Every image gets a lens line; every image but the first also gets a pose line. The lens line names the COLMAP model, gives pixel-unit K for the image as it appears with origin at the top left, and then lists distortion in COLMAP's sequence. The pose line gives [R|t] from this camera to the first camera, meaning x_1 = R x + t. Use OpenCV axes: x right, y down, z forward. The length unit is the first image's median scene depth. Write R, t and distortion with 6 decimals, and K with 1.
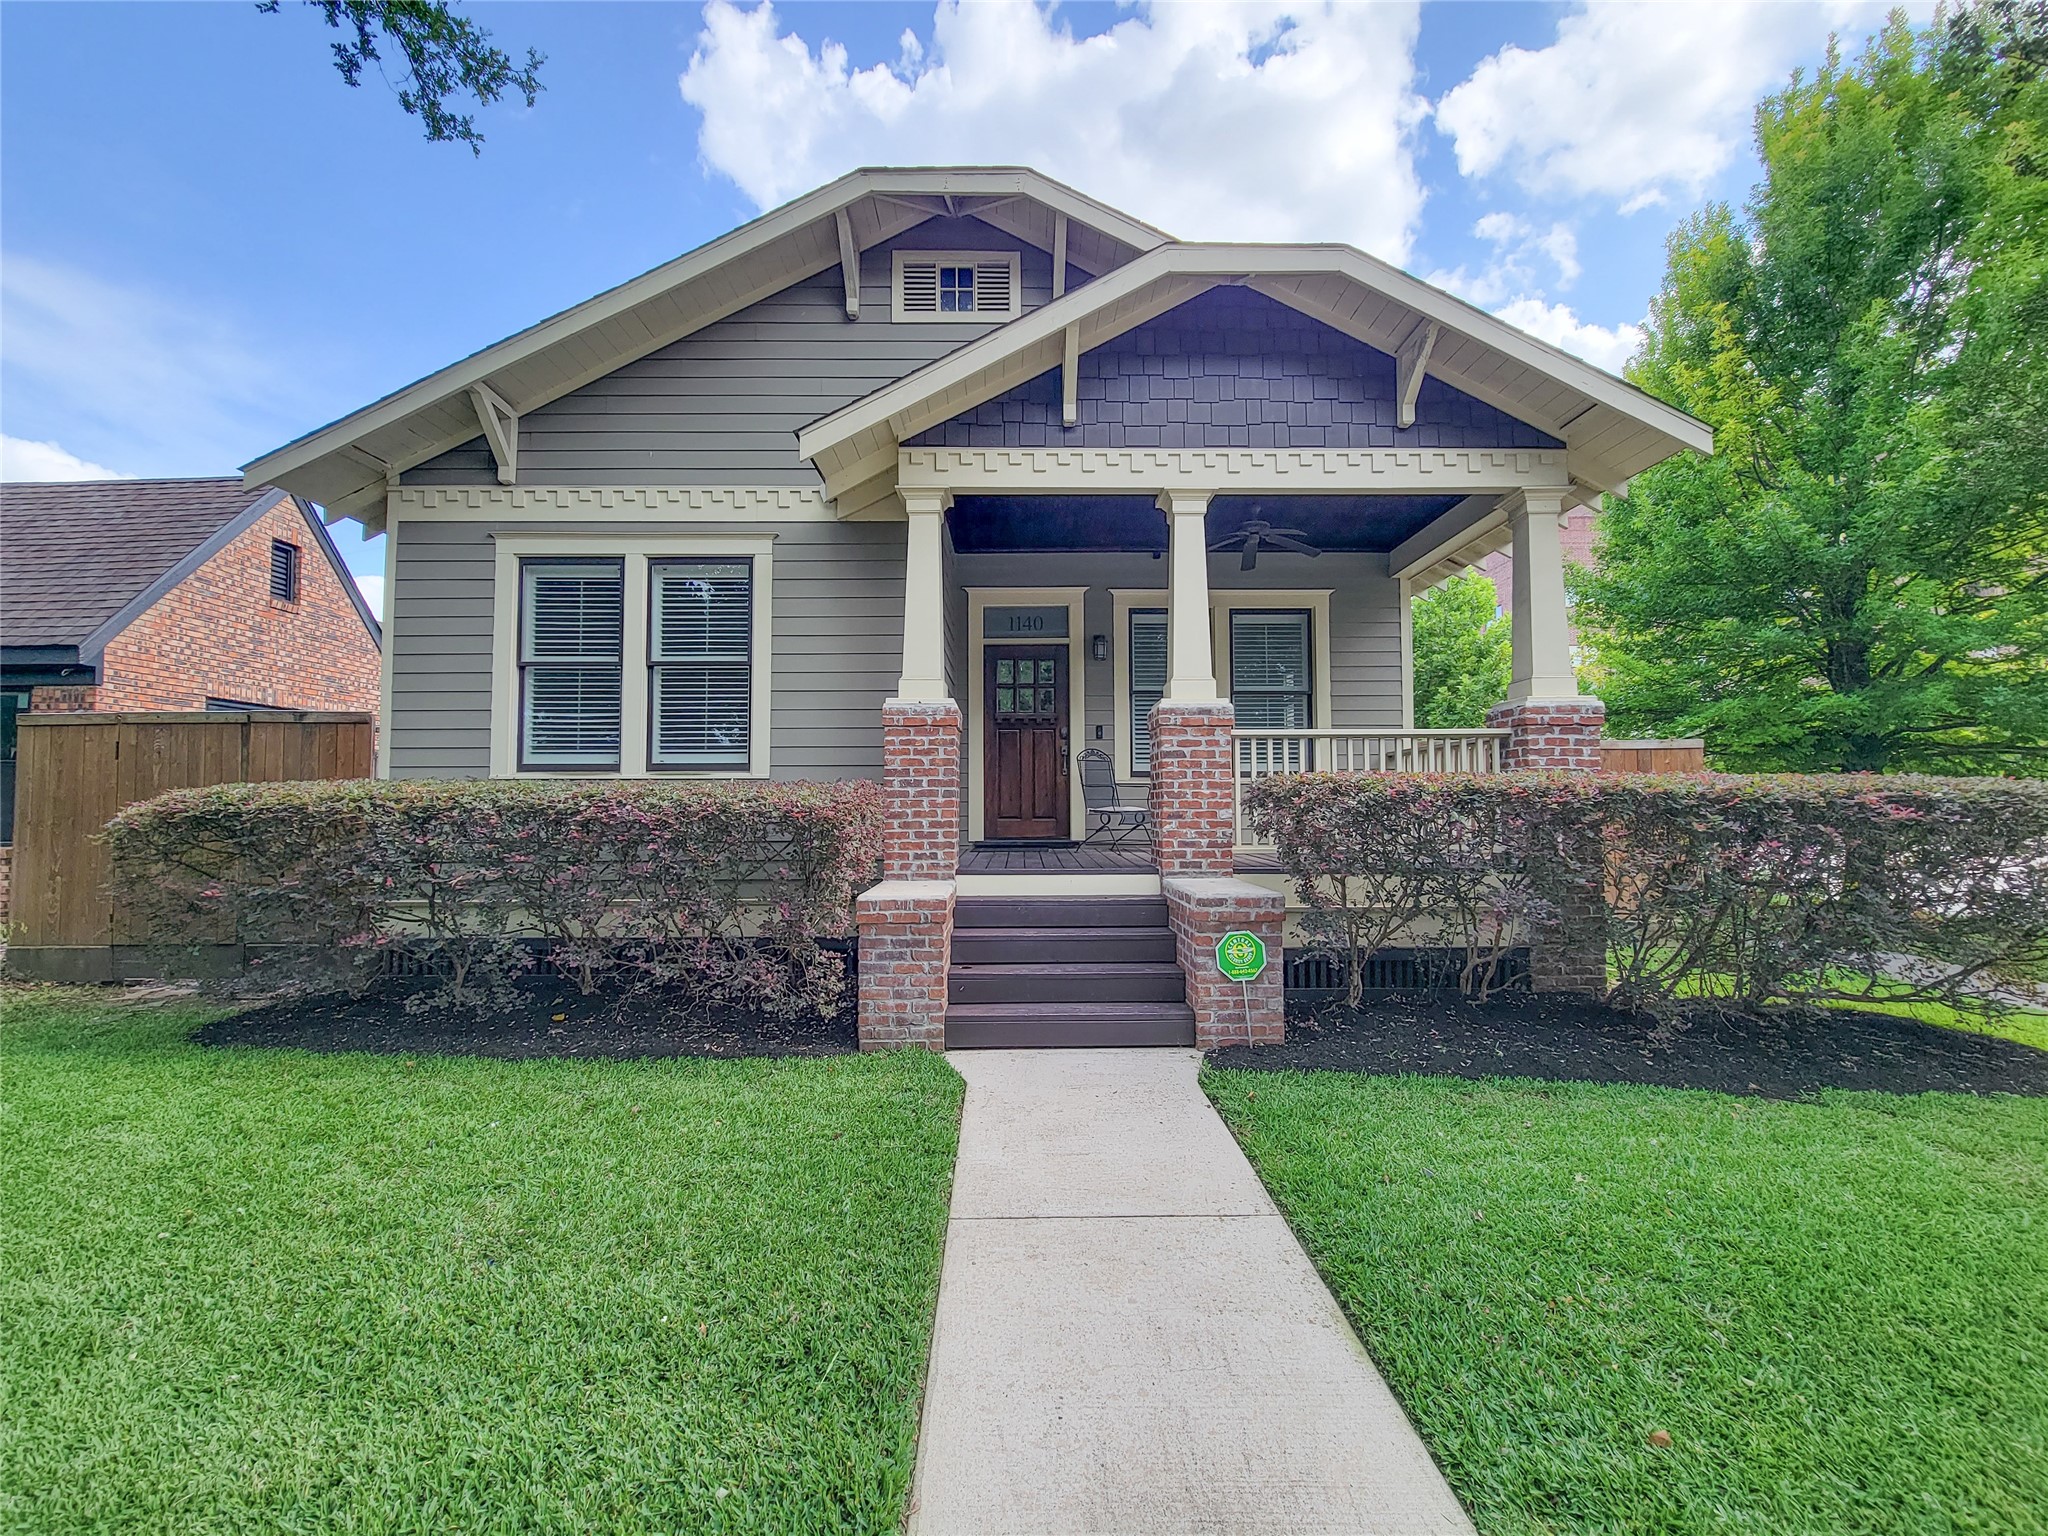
lens RADIAL K [[824.2, 0, 1025.2], [0, 824.2, 767.3], [0, 0, 1]] dist [-0.000126, -0.000162]
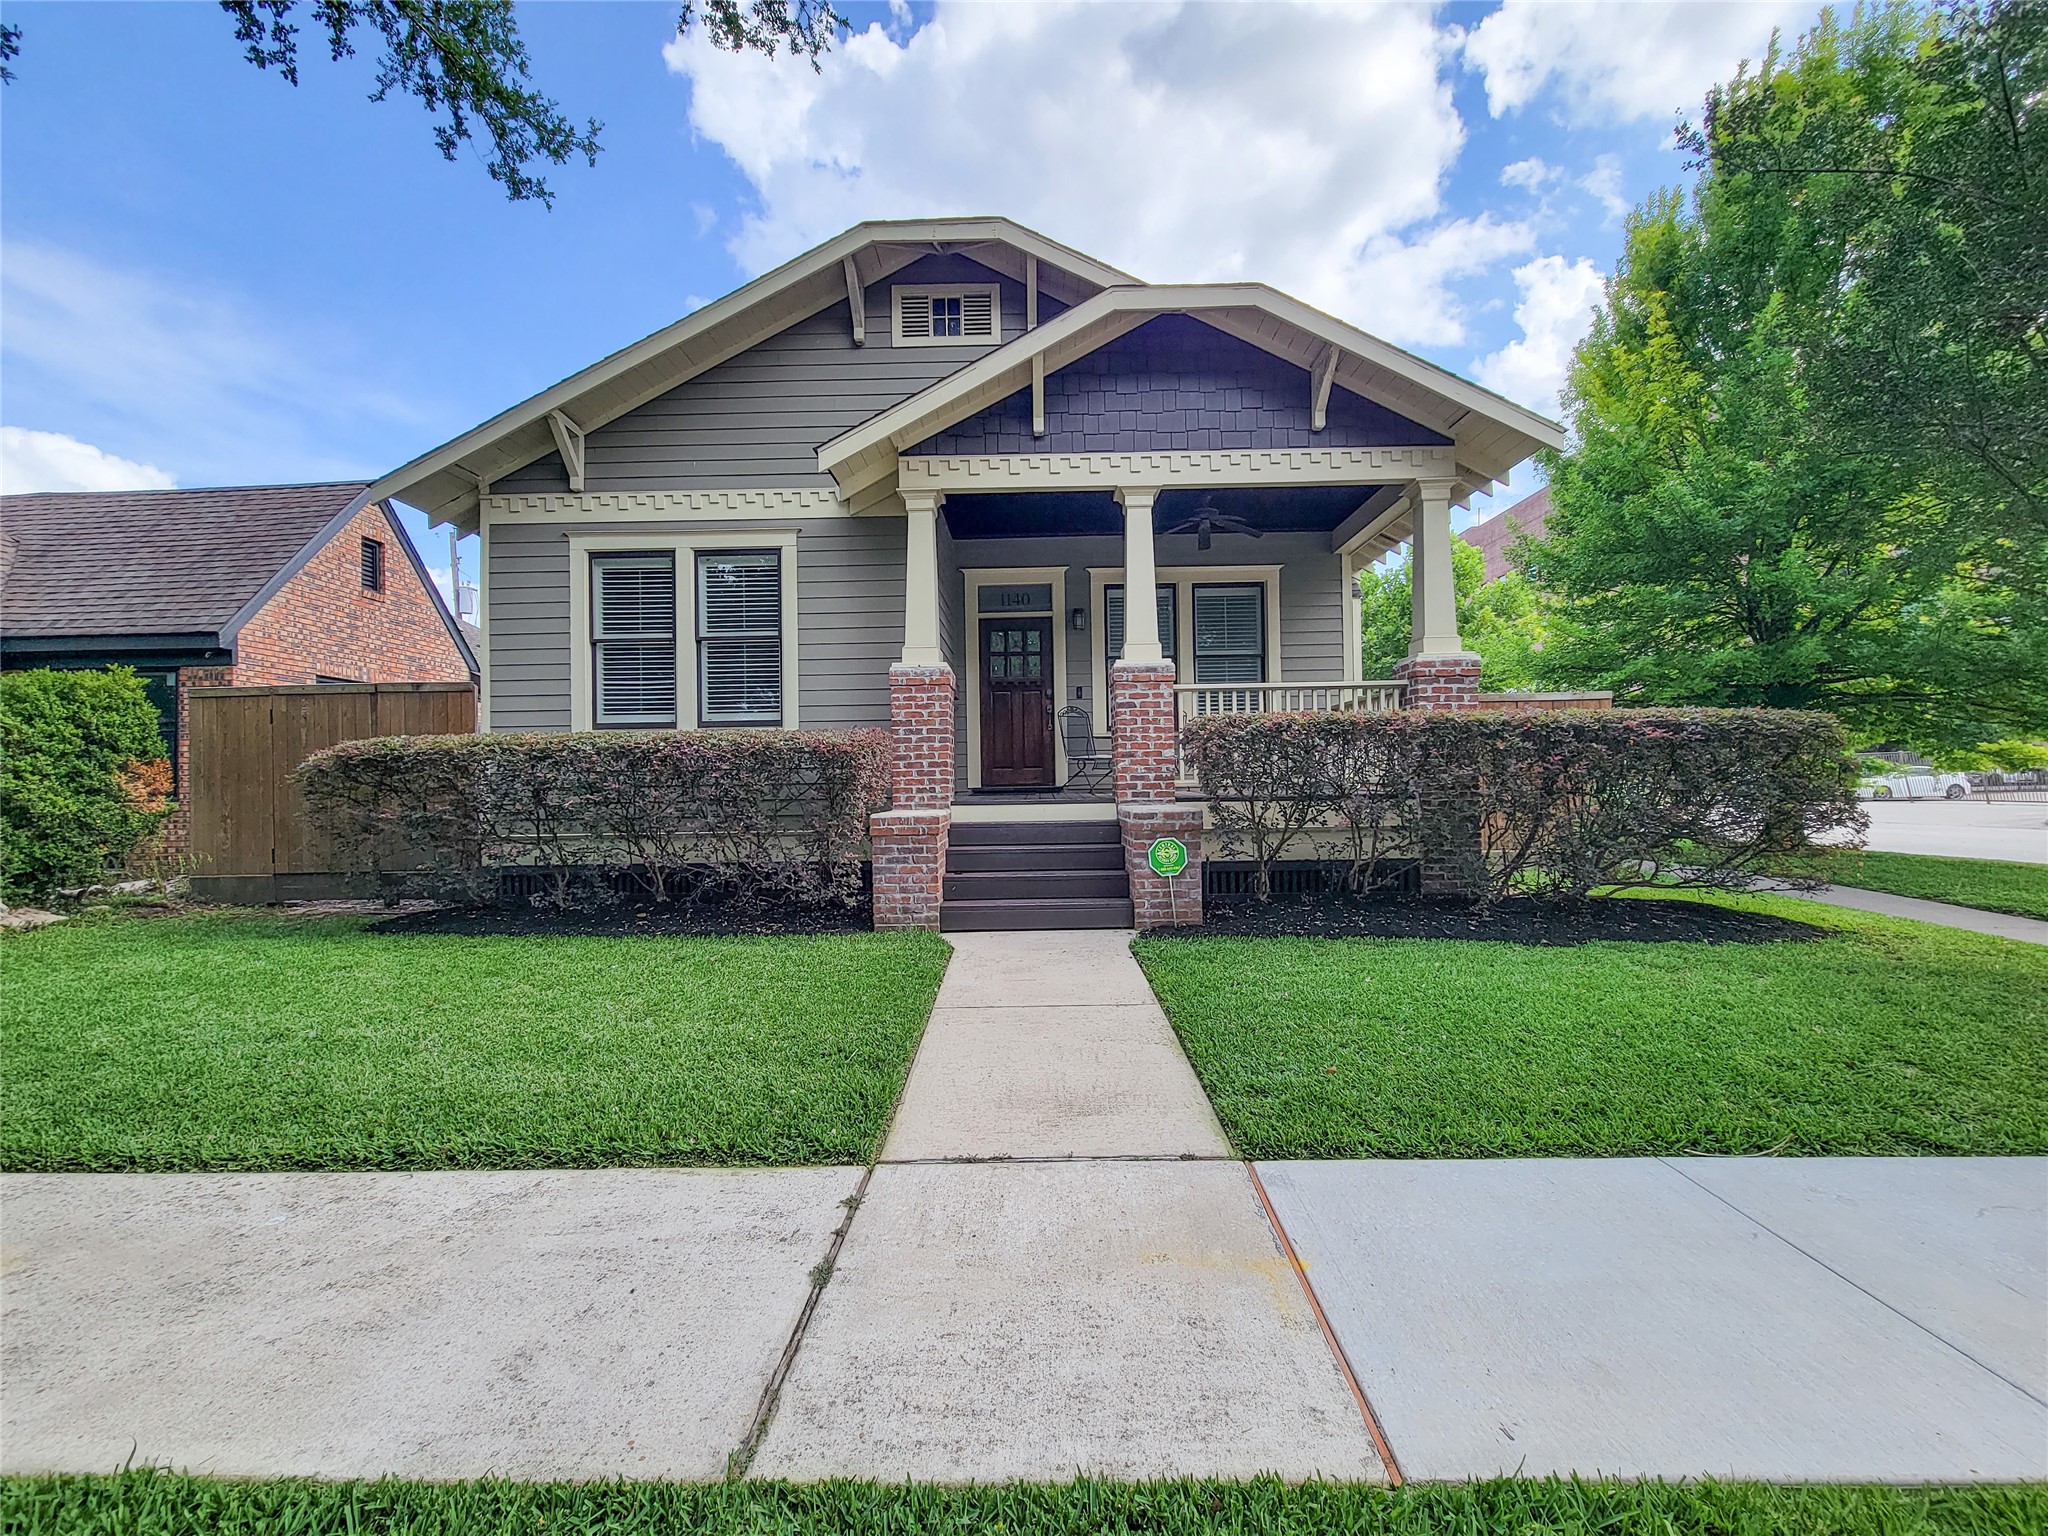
lens RADIAL K [[830.1, 0, 1028.8], [0, 830.1, 766.0], [0, 0, 1]] dist [-0.000477, -0.000168]
pose [[0.999698, -0.013745, -0.020358, 0.053138], [0.014300, 0.999523, 0.027362, 0.035297], [0.019973, -0.027645, 0.999418, -0.216912]]
